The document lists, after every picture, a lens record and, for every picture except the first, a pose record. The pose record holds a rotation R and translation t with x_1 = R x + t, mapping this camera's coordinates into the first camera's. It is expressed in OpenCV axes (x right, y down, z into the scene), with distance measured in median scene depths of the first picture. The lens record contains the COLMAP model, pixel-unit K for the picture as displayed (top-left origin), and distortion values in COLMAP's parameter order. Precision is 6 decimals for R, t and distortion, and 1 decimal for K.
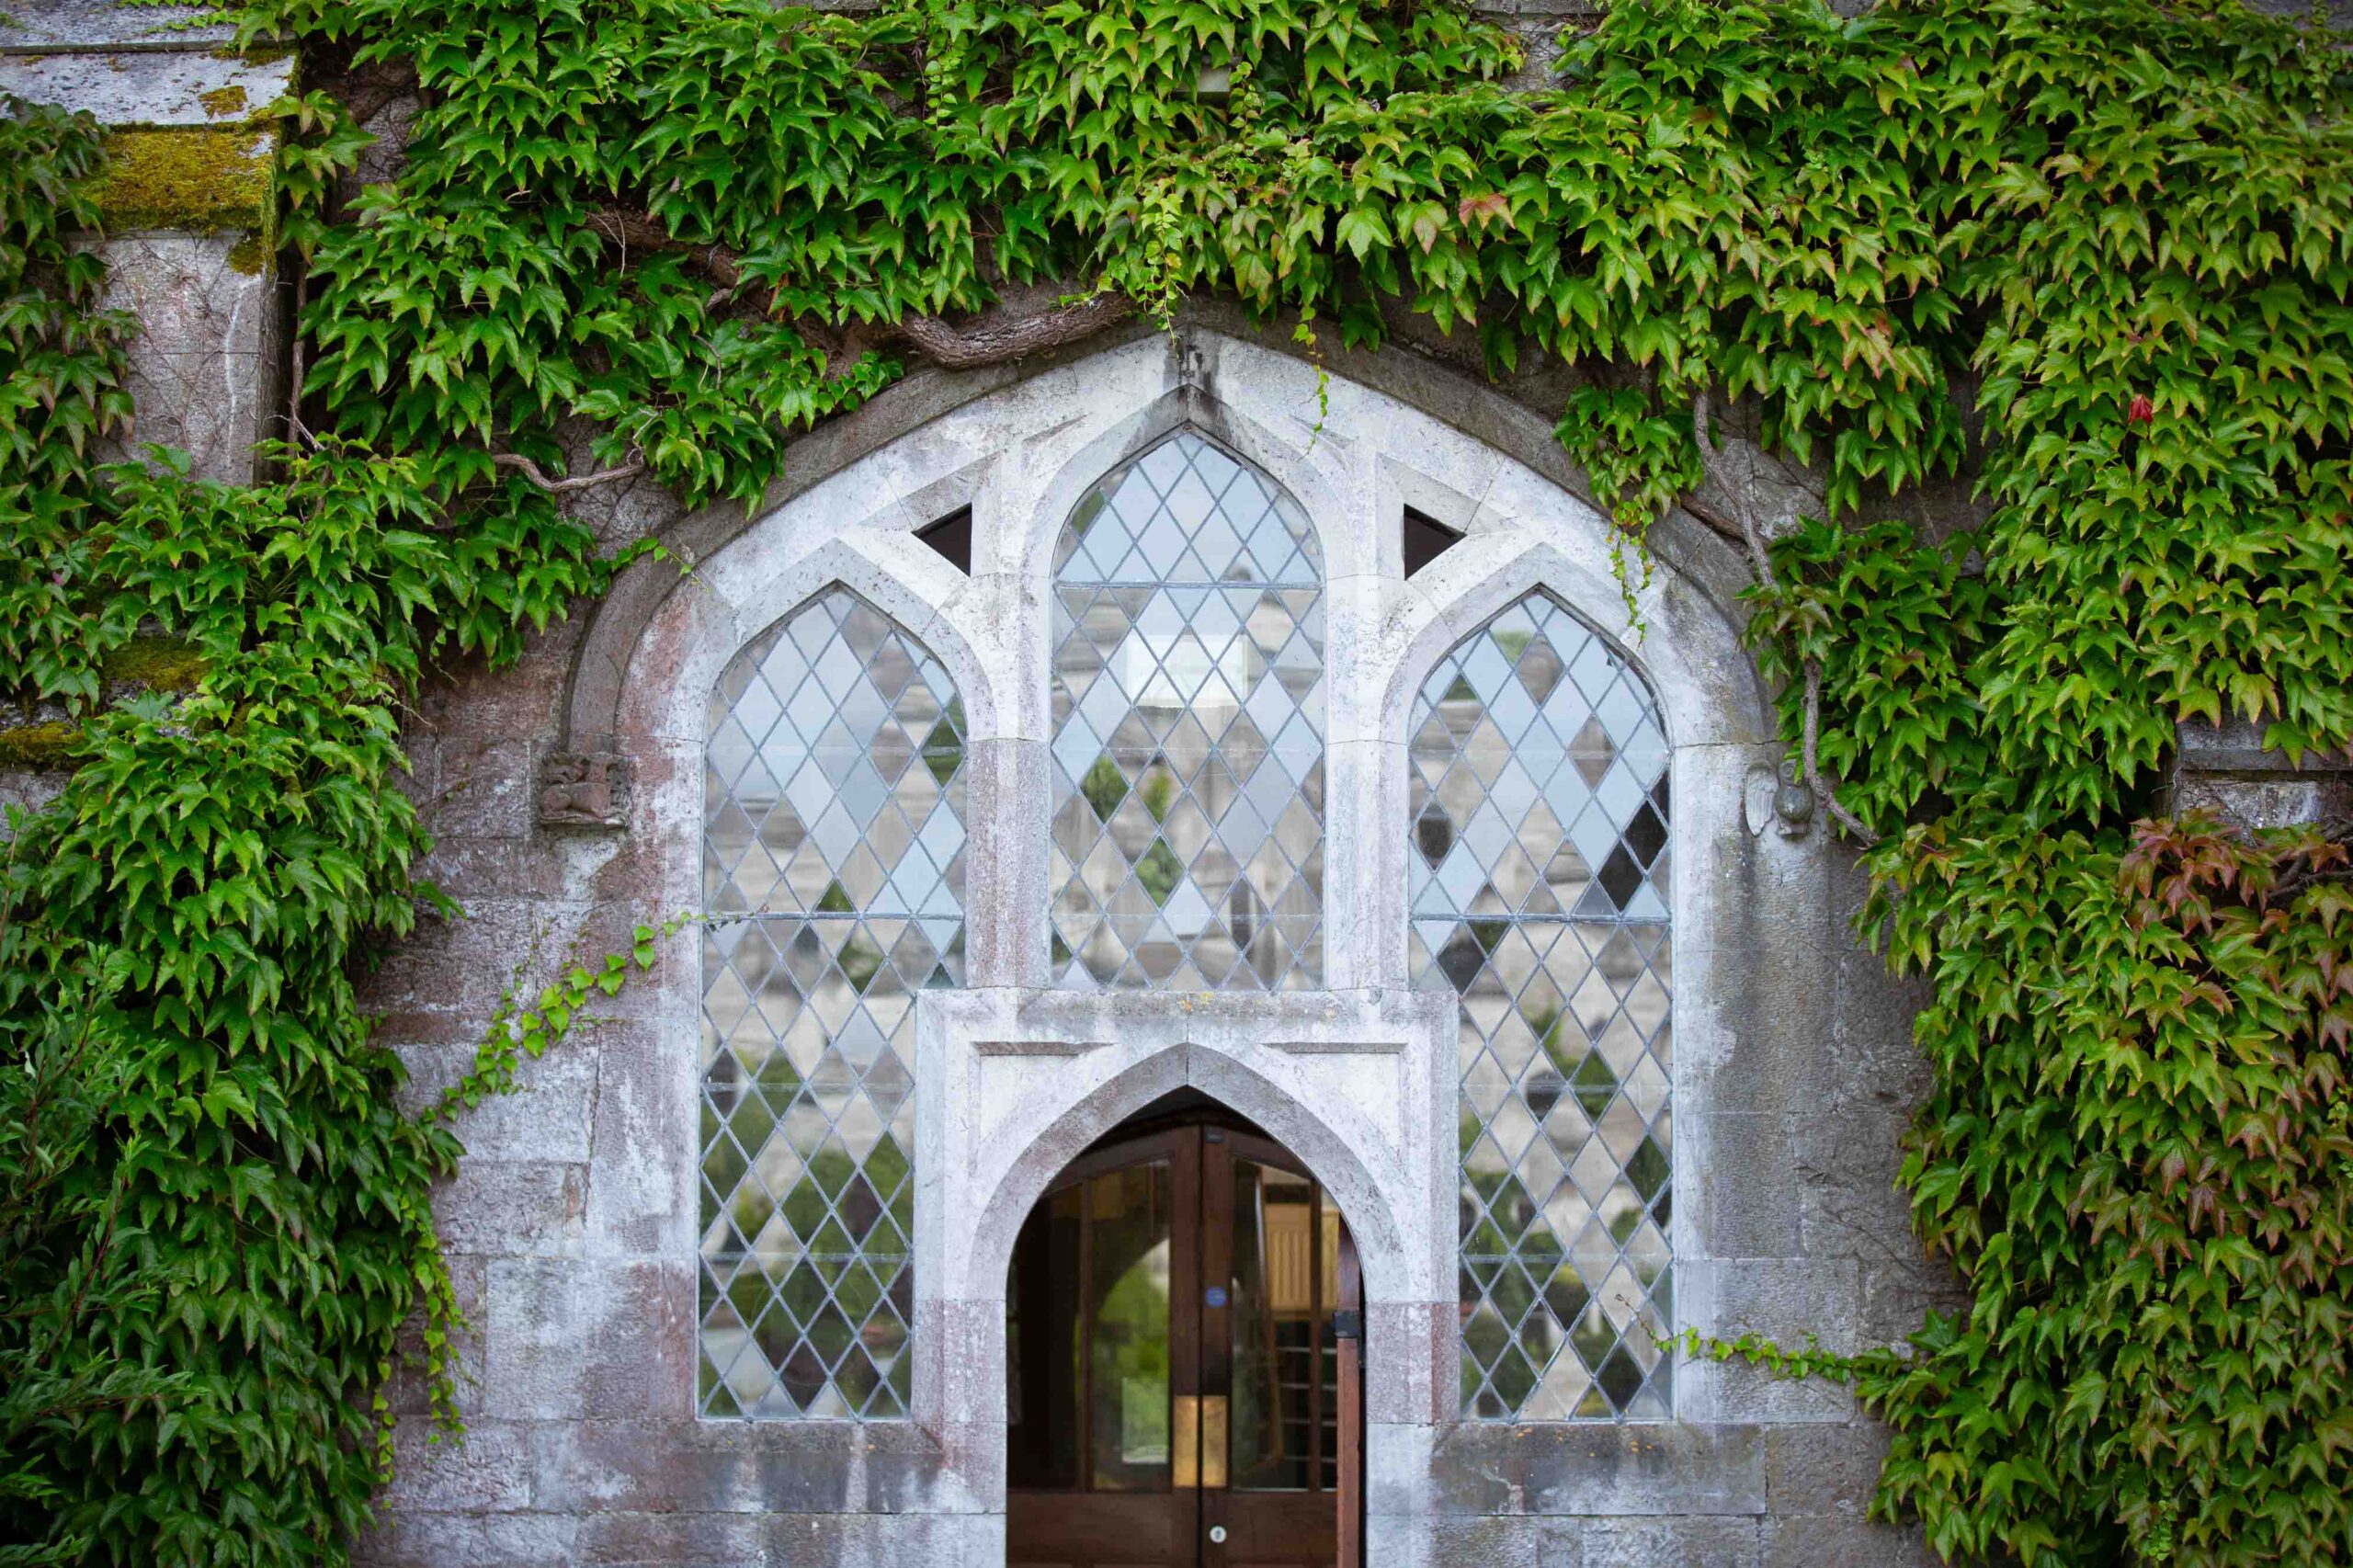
lens RADIAL K [[4539.9, 0, 1176.5], [0, 4539.9, 784.0], [0, 0, 1]] dist [-0.134563, 0.044916]
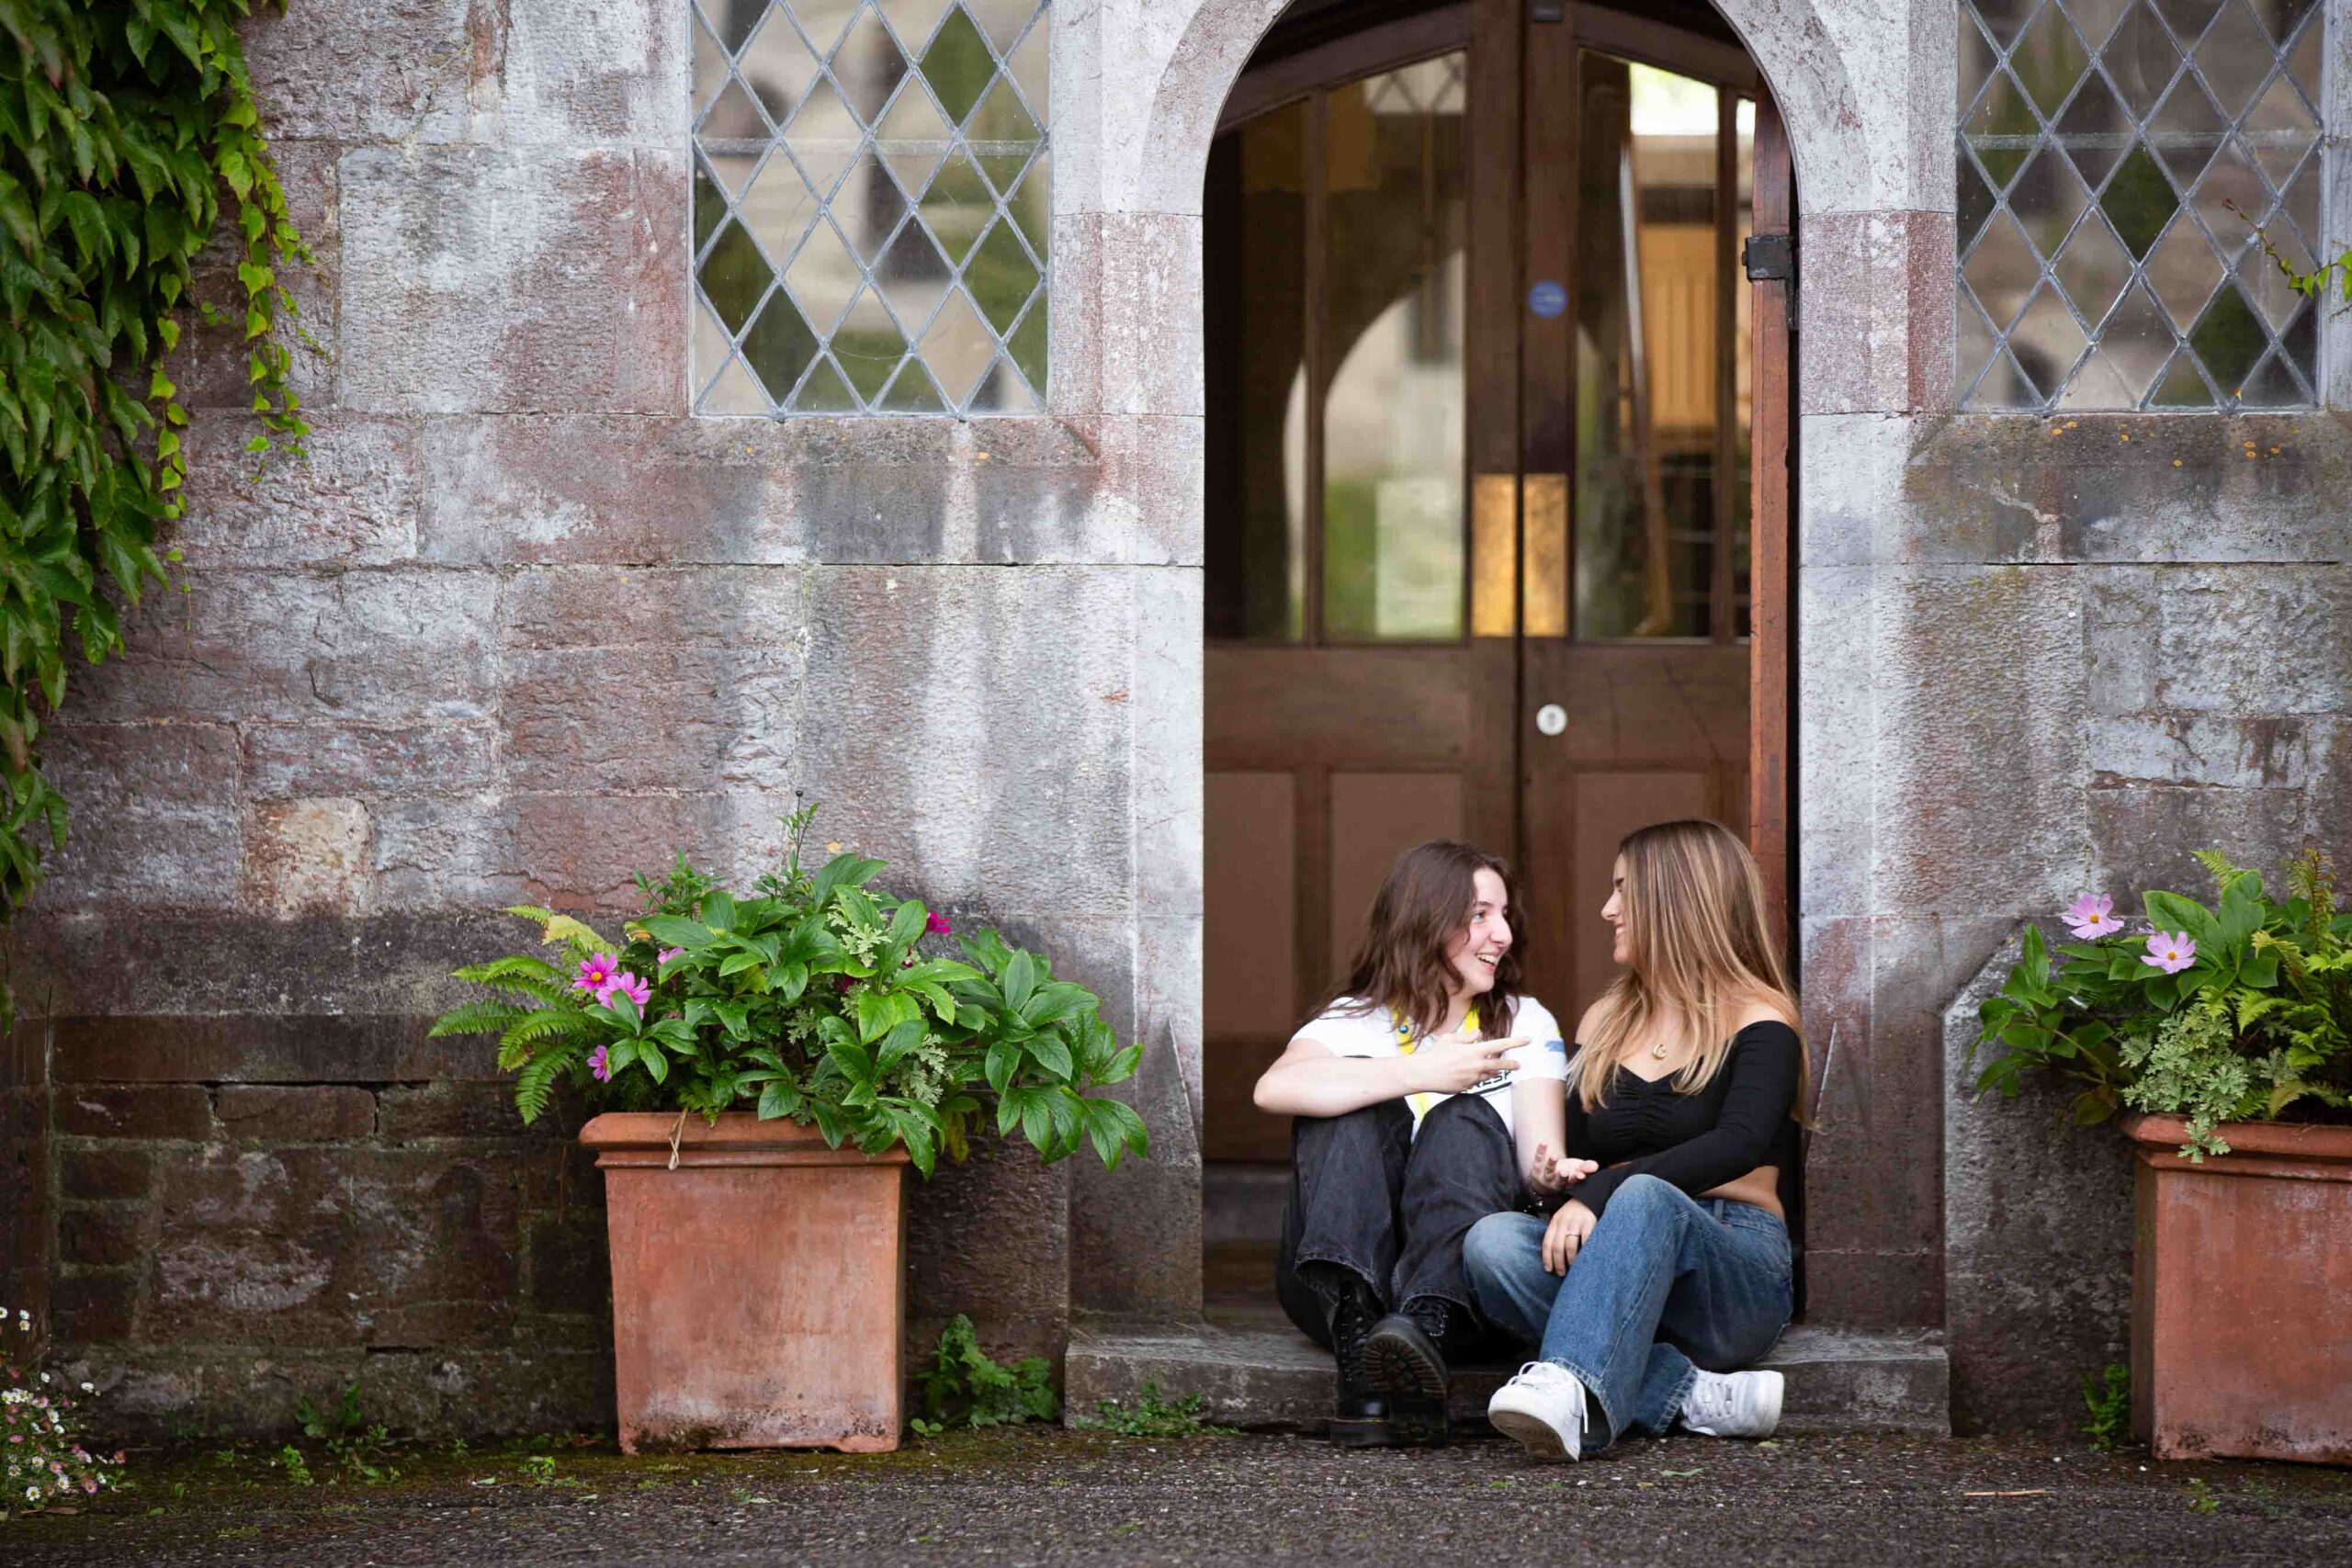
lens RADIAL K [[11550.6, 0, 1179.5], [0, 11550.6, 741.0], [0, 0, 1]] dist [1.229089, 9.627525]
pose [[0.999757, -0.001914, -0.021974, -0.006908], [0.004142, 0.994798, 0.101787, 0.026312], [0.021665, -0.101853, 0.994564, -0.550671]]
